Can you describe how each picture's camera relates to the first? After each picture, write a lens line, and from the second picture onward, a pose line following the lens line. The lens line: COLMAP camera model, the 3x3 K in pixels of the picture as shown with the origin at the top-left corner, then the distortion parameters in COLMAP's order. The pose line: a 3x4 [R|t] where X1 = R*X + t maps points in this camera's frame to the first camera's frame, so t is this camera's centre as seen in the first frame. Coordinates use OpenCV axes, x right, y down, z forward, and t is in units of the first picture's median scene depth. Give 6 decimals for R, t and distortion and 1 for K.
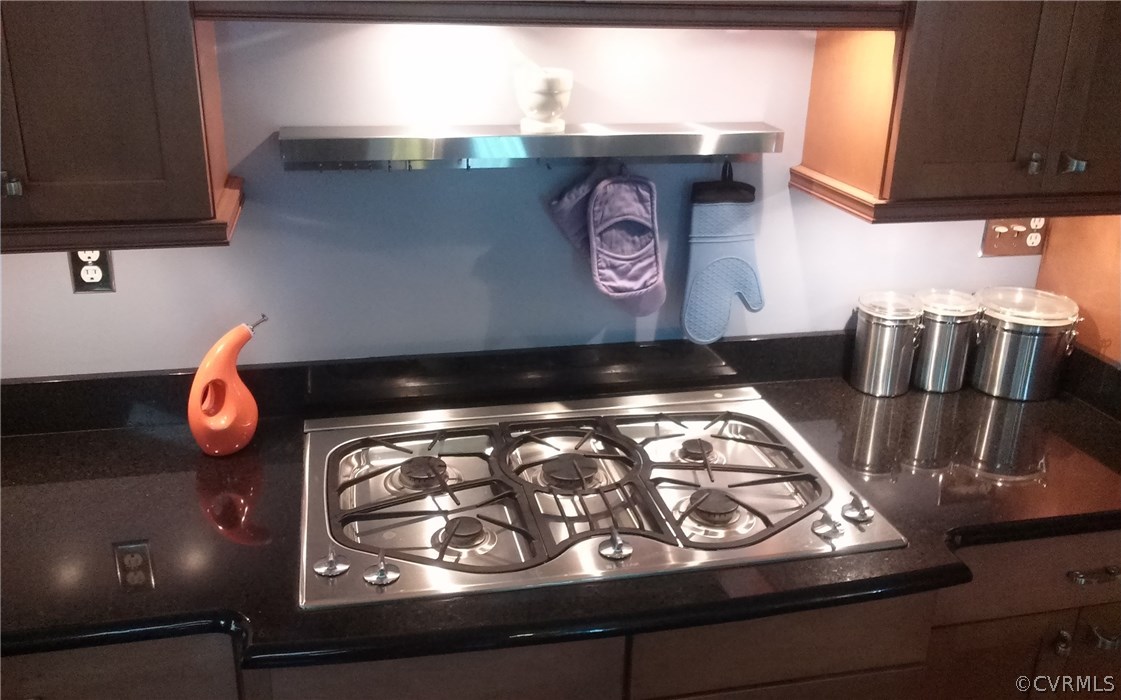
lens RADIAL K [[985.3, 0, 559.2], [0, 985.3, 349.7], [0, 0, 1]] dist [0.036667, -0.046935]
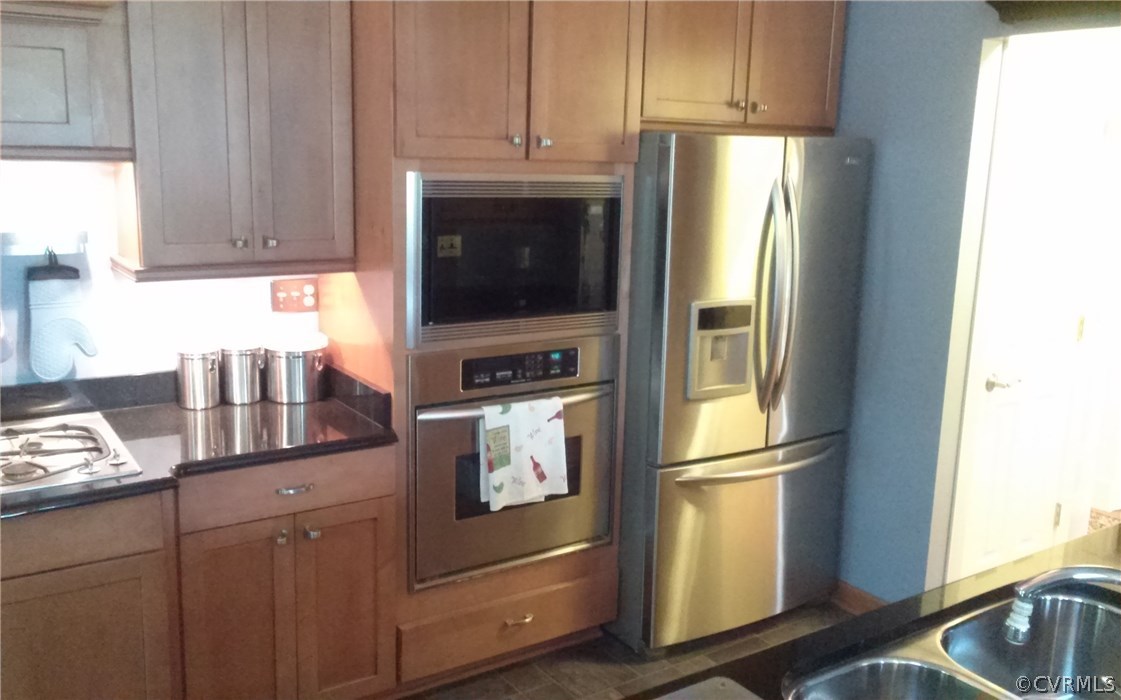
lens RADIAL K [[985.3, 0, 565.8], [0, 985.3, 339.6], [0, 0, 1]] dist [0.036667, -0.046935]
pose [[0.933144, -0.068855, 0.352848, 0.341877], [0.125390, 0.982188, -0.139944, 0.229384], [-0.336927, 0.174832, 0.925156, -0.570005]]
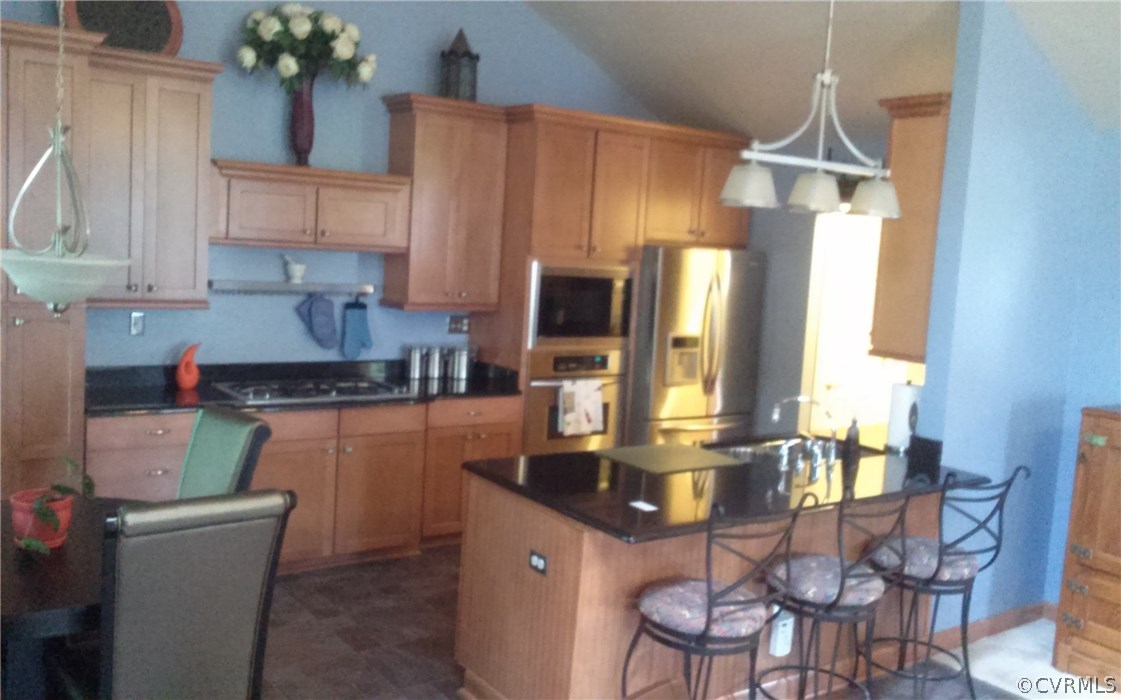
lens RADIAL K [[985.3, 0, 558.8], [0, 985.3, 345.9], [0, 0, 1]] dist [0.036667, -0.046935]
pose [[0.925399, -0.011232, 0.378828, -0.383953], [0.100606, 0.970980, -0.216971, 0.642547], [-0.365397, 0.238897, 0.899674, -1.806570]]
